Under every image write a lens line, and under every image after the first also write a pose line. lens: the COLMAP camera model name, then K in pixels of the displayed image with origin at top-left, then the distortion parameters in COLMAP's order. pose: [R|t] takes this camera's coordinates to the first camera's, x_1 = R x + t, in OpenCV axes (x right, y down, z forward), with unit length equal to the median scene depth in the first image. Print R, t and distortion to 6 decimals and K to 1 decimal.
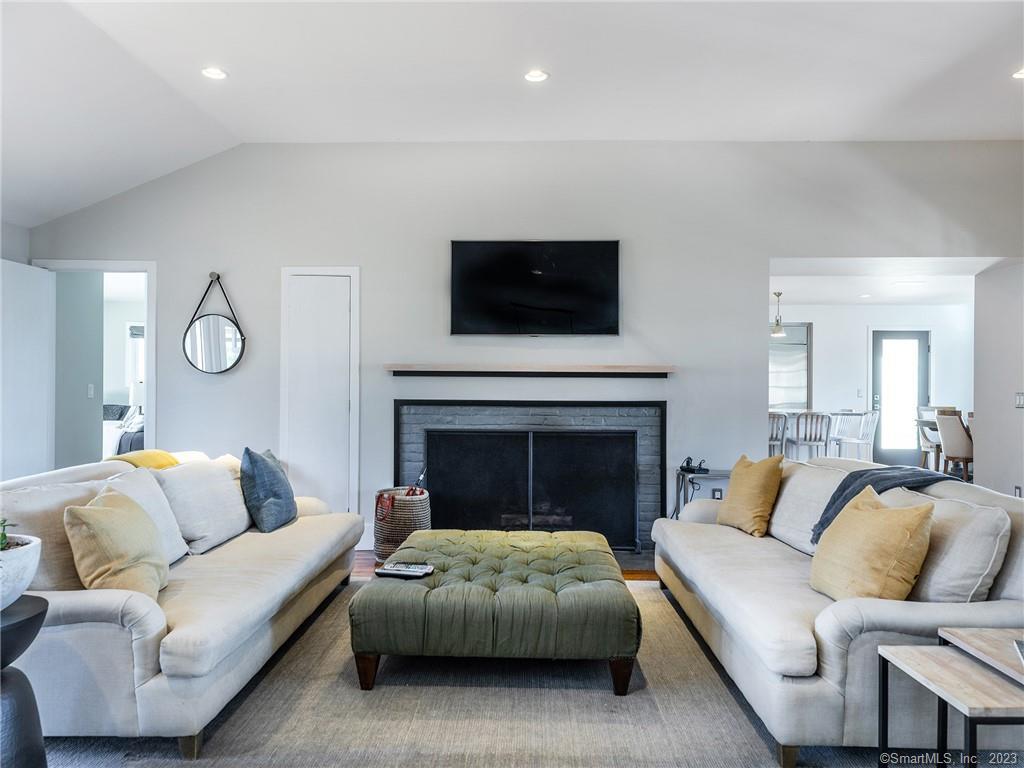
lens RADIAL K [[730.4, 0, 512.2], [0, 730.4, 384.3], [0, 0, 1]] dist [0.026169, 0.002305]
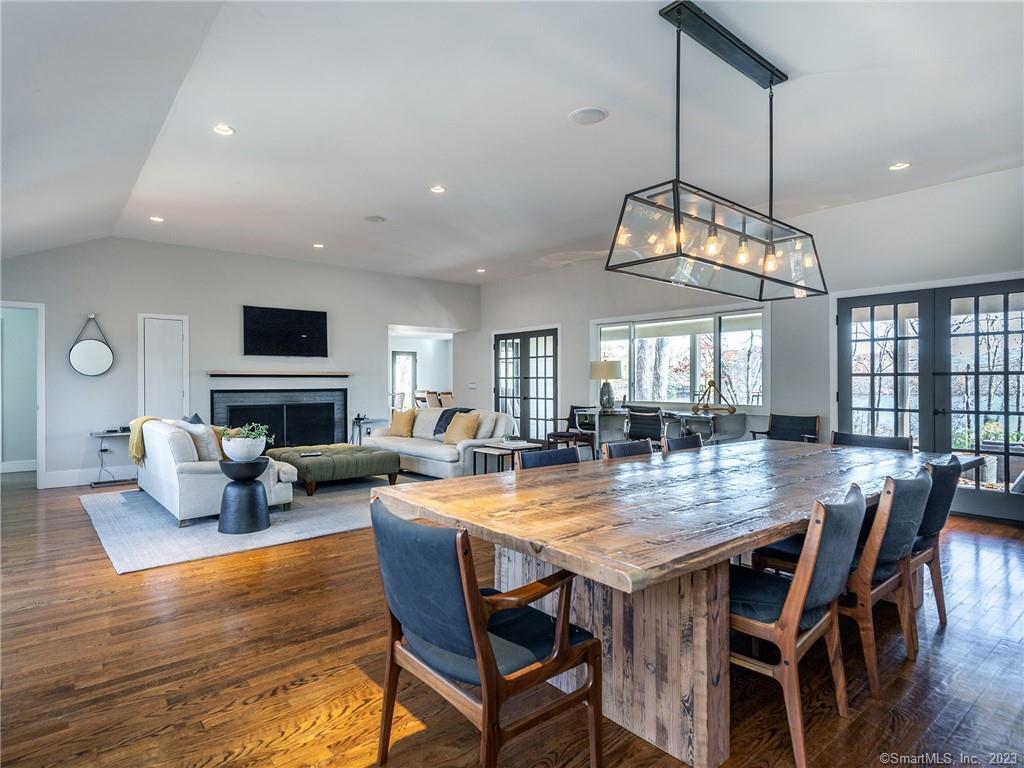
lens RADIAL K [[564.8, 0, 511.0], [0, 564.8, 382.0], [0, 0, 1]] dist [-0.000237, -0.000023]
pose [[0.726062, -0.009058, 0.687570, -0.581423], [0.004726, 0.999955, 0.008182, -0.006561], [-0.687613, -0.002692, 0.726072, -0.534470]]
